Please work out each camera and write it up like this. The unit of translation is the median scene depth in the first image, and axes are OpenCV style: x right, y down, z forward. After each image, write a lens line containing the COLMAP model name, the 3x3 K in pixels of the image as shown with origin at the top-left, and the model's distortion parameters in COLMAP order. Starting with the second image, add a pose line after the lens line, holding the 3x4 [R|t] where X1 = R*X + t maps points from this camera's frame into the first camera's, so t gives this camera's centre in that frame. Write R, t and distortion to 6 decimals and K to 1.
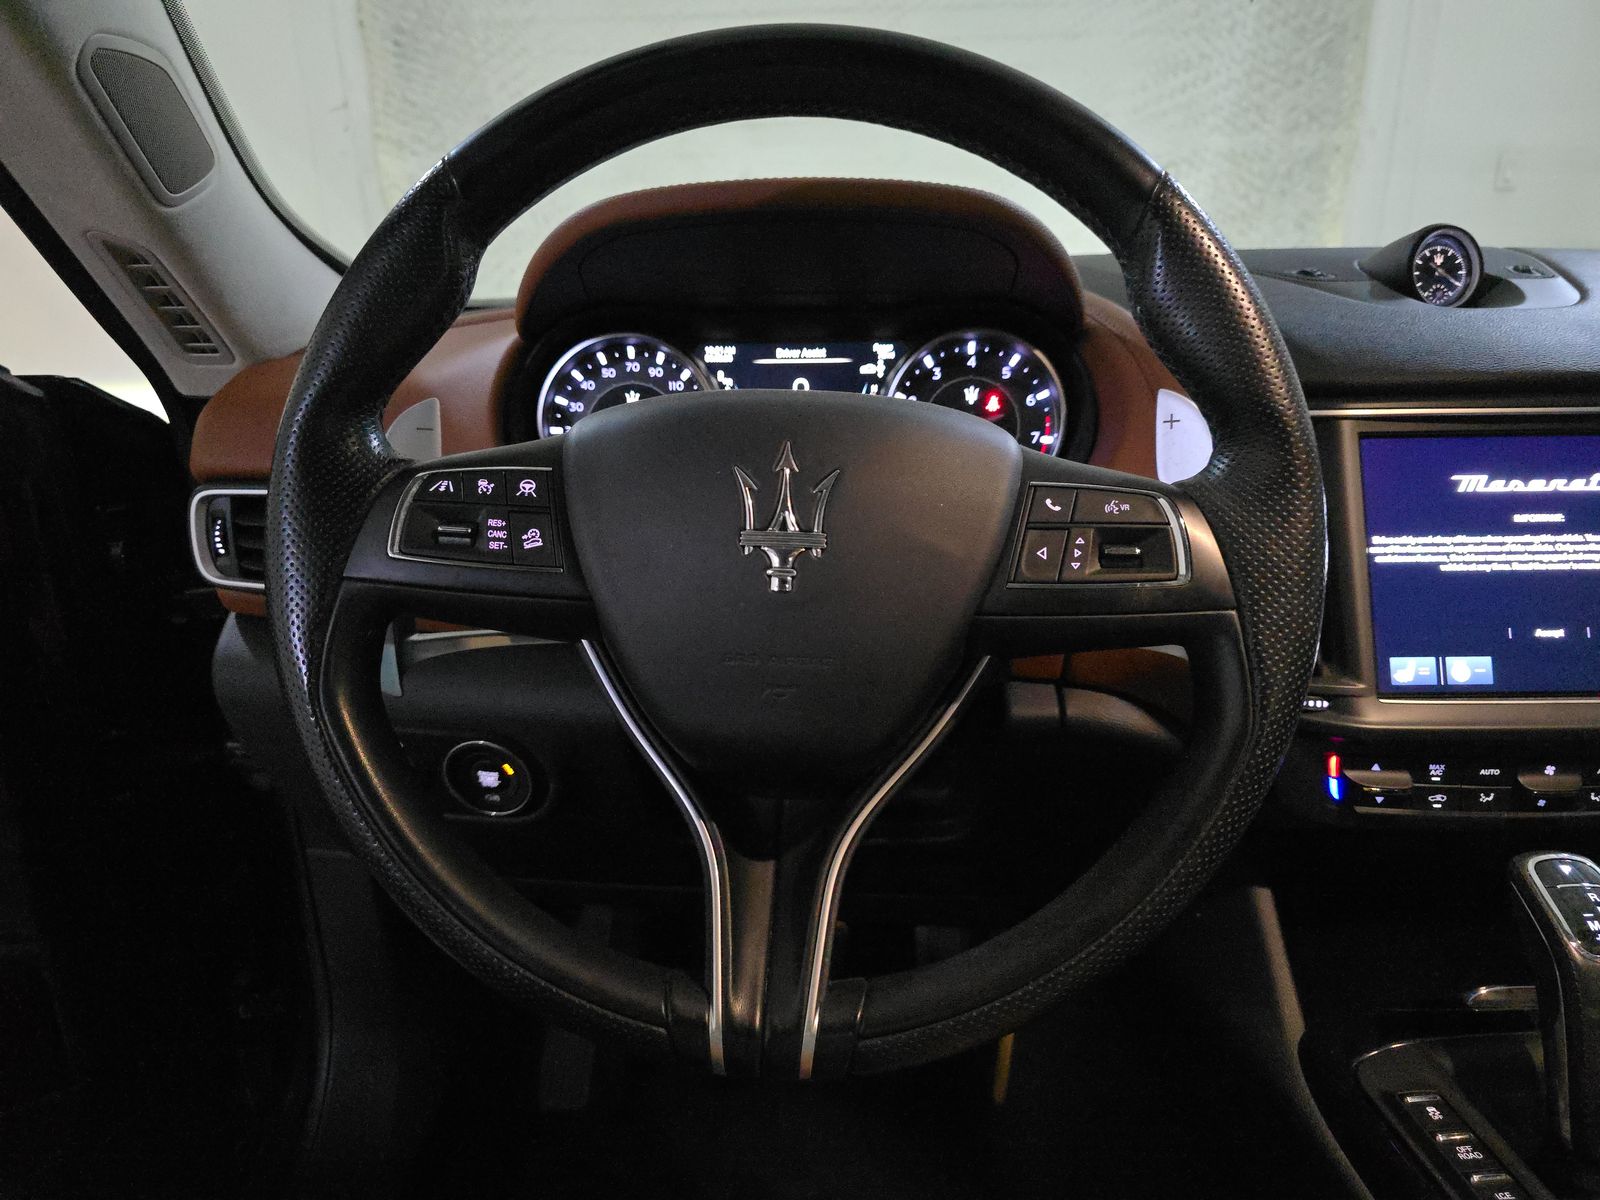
lens RADIAL K [[1051.7, 0, 789.7], [0, 1051.7, 594.2], [0, 0, 1]] dist [0.022405, -0.029421]
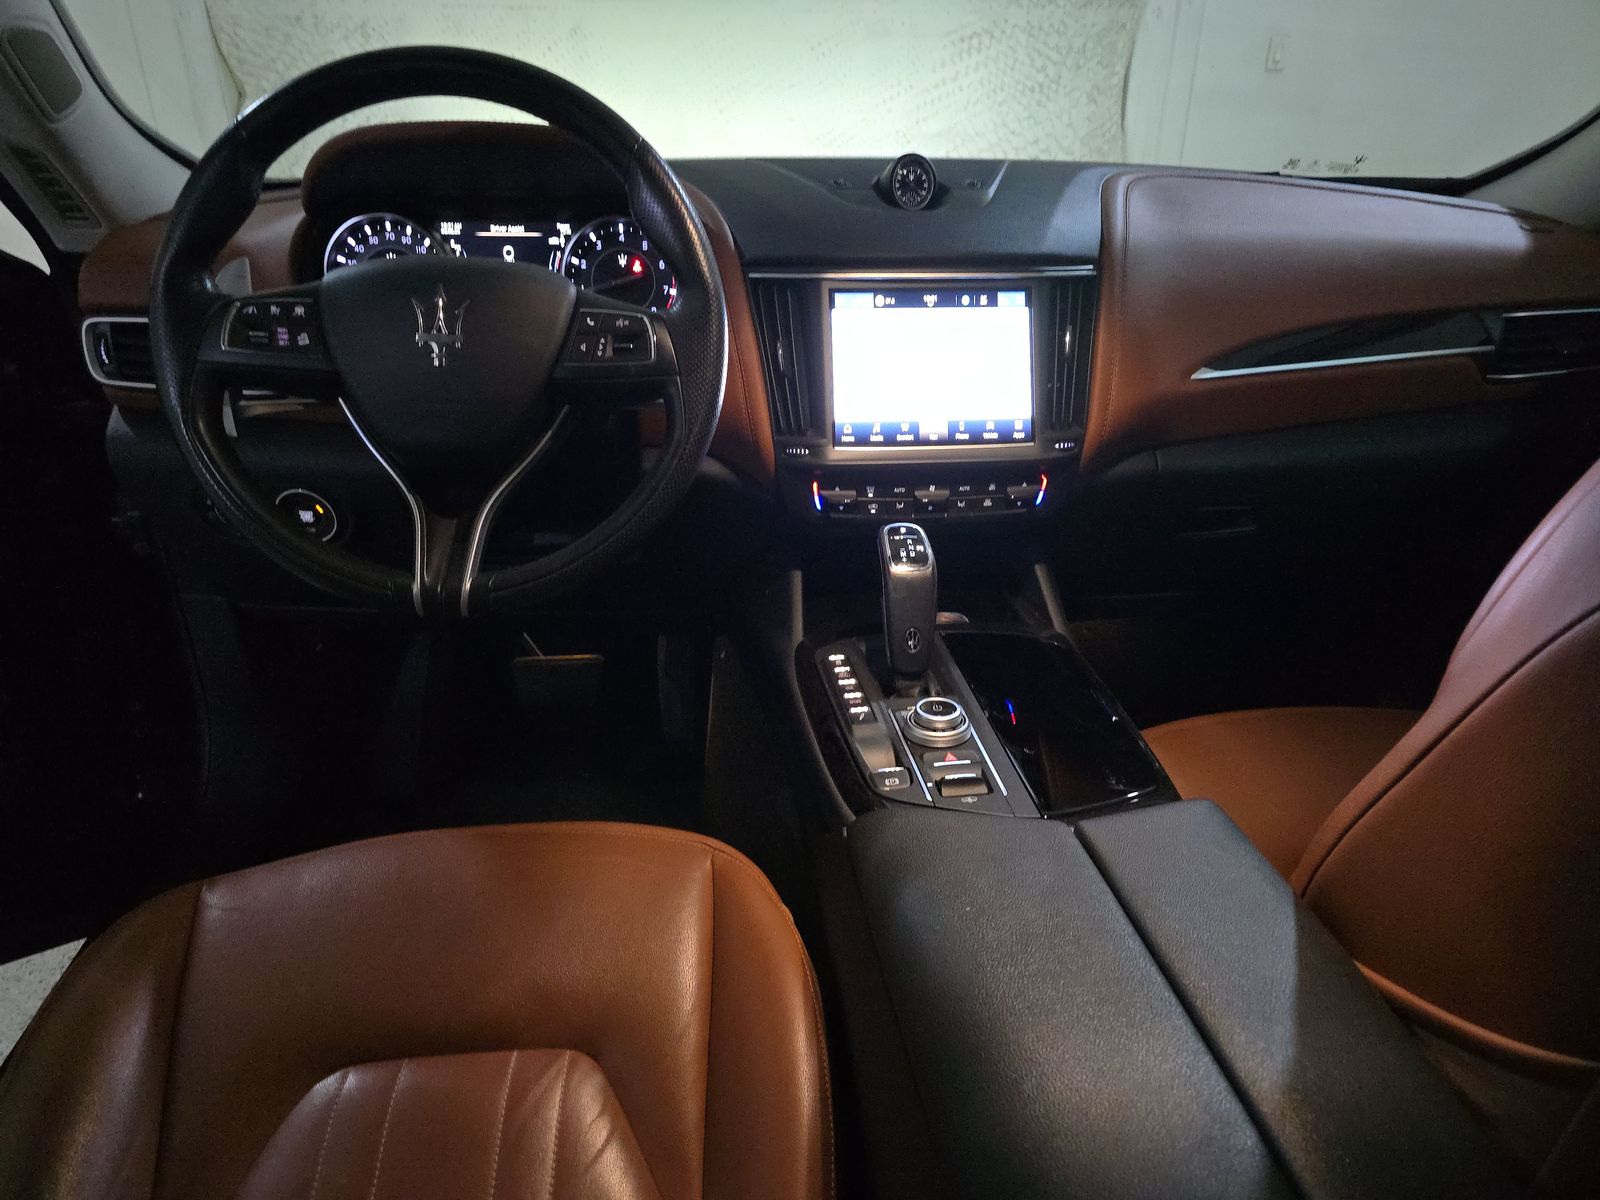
lens RADIAL K [[1051.7, 0, 799.3], [0, 1051.7, 617.0], [0, 0, 1]] dist [0.022405, -0.029421]
pose [[0.993186, -0.022052, 0.114431, 0.247630], [0.005059, 0.989166, 0.146711, 0.101285], [-0.116427, -0.145132, 0.982538, -0.618760]]
